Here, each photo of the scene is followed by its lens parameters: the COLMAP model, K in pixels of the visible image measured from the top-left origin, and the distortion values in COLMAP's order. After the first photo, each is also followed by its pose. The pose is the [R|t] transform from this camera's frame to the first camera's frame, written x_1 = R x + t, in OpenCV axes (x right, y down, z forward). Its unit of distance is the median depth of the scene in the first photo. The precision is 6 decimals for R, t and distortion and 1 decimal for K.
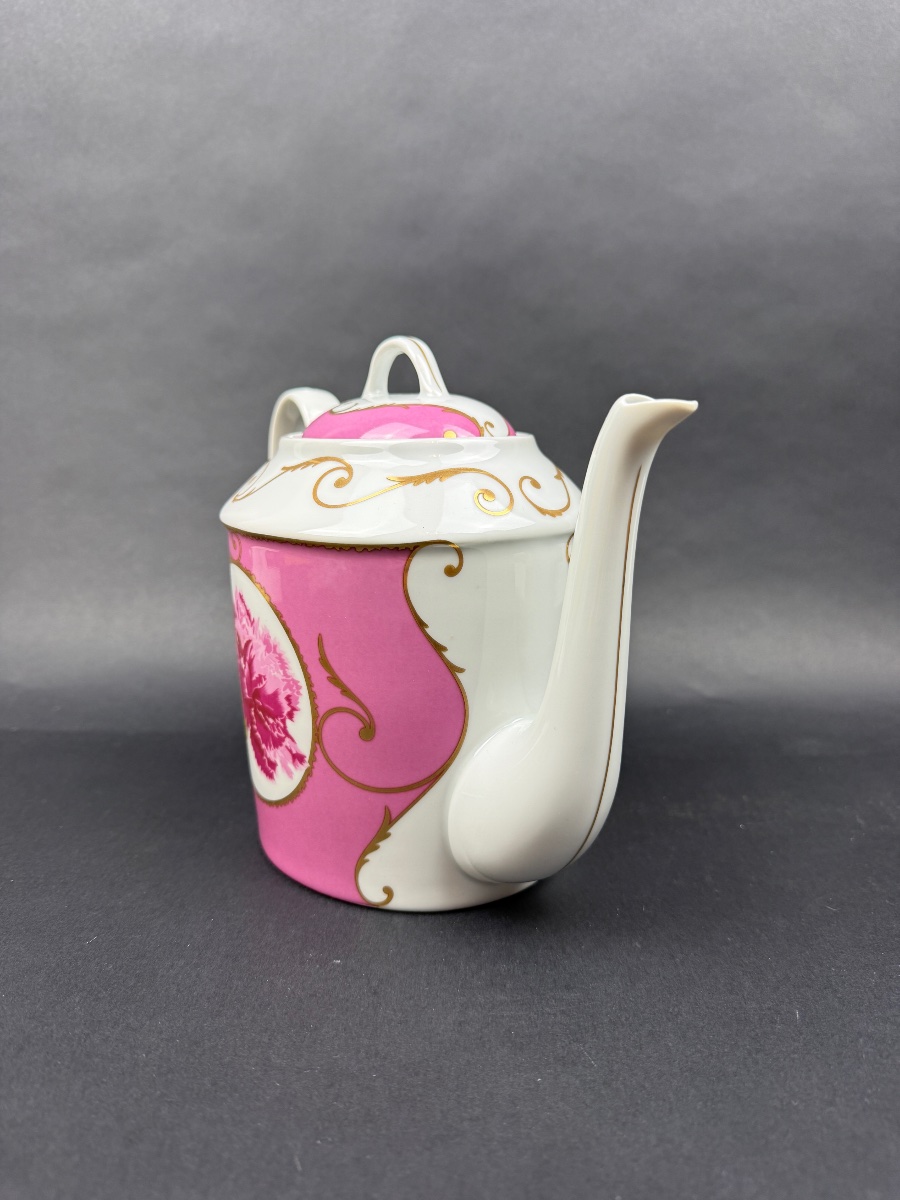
lens RADIAL K [[856.3, 0, 447.2], [0, 856.3, 602.2], [0, 0, 1]] dist [-0.005184, -0.000711]
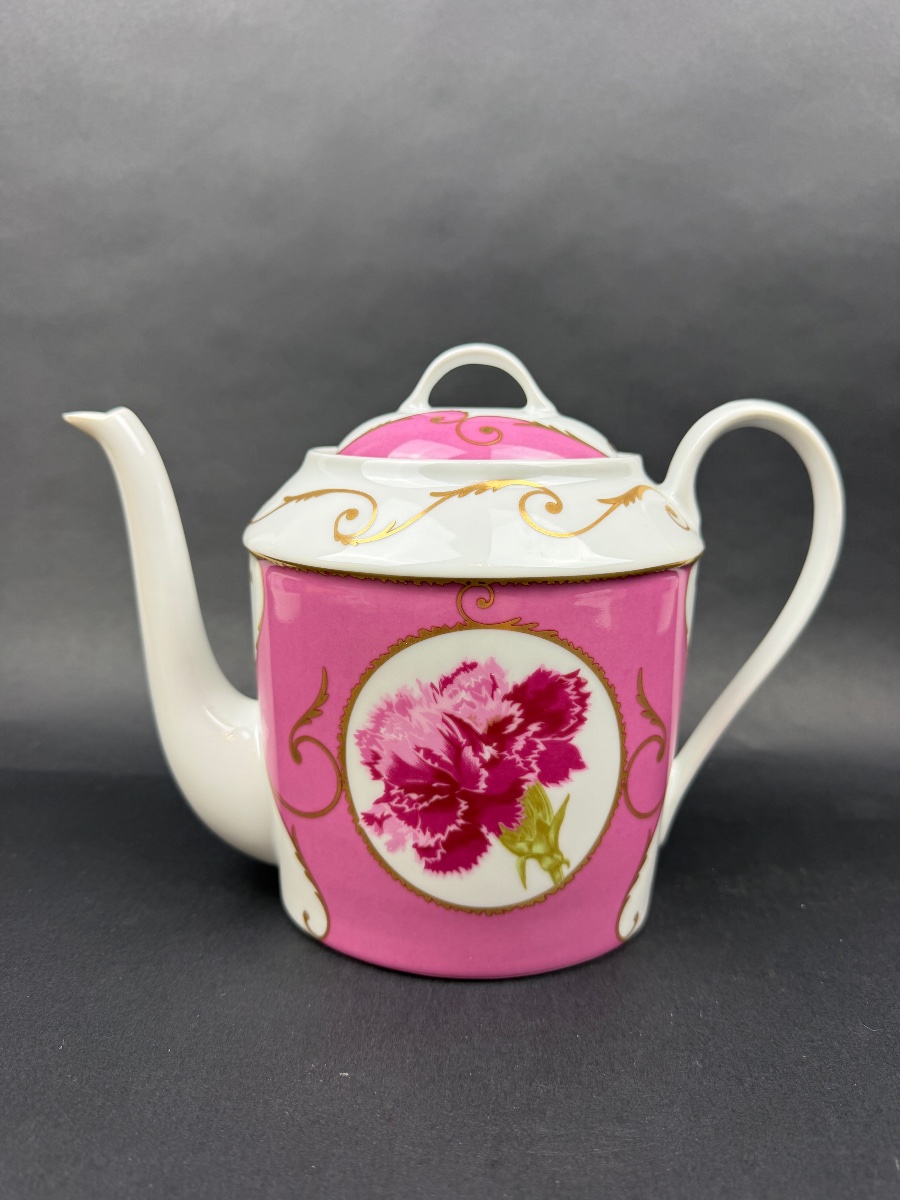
lens RADIAL K [[856.3, 0, 447.2], [0, 856.3, 602.2], [0, 0, 1]] dist [-0.005184, -0.000711]
pose [[0.999706, 0.024208, 0.001490, -0.030420], [-0.024182, 0.999583, -0.015773, -0.028374], [-0.001871, 0.015732, 0.999874, 0.113523]]
